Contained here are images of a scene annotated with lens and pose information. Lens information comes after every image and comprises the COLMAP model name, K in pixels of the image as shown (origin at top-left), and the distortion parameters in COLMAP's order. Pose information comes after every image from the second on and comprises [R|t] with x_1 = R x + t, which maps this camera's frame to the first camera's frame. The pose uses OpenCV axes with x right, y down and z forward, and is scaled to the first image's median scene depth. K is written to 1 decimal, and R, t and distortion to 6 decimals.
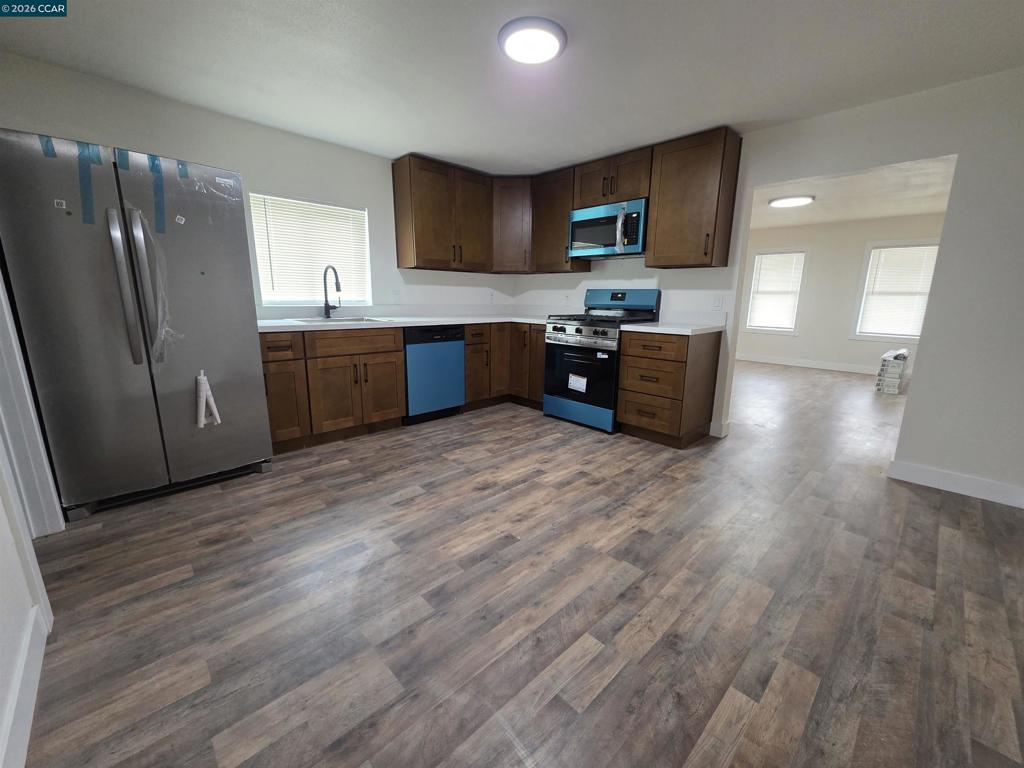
lens RADIAL K [[411.3, 0, 514.3], [0, 411.3, 387.2], [0, 0, 1]] dist [-0.001396, -0.000083]
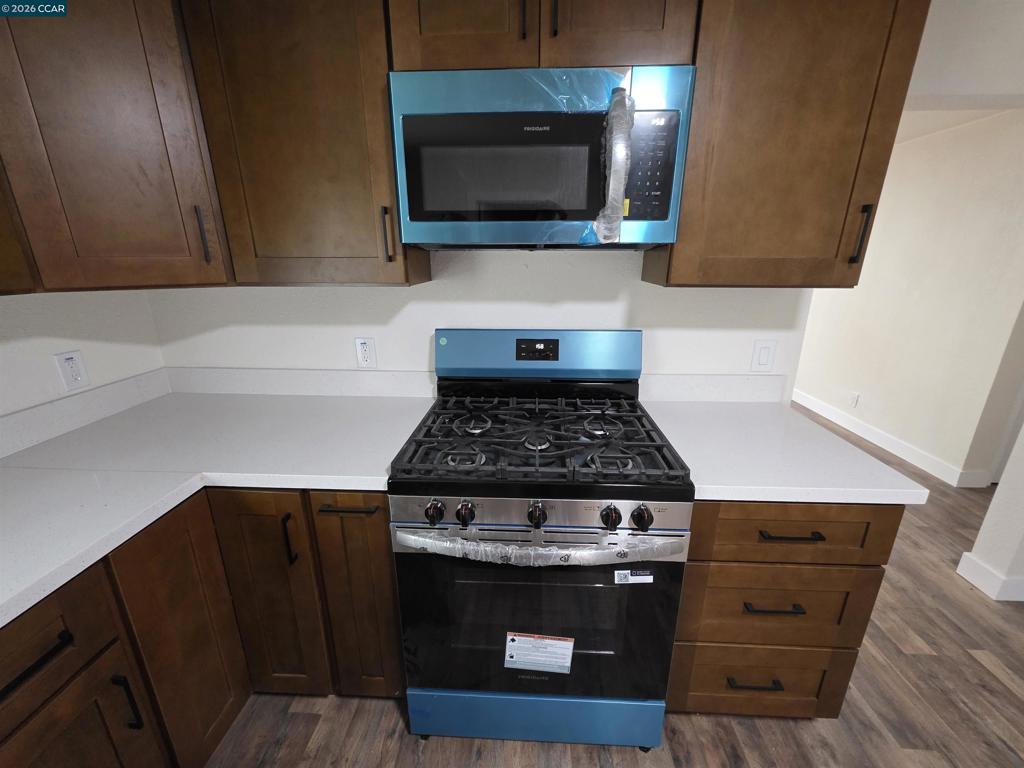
lens RADIAL K [[411.3, 0, 512.9], [0, 411.3, 383.8], [0, 0, 1]] dist [-0.001396, -0.000083]
pose [[0.723732, -0.218234, 0.654664, -0.024882], [0.155754, 0.975856, 0.153118, -0.252732], [-0.672274, -0.008850, 0.740250, 0.731310]]
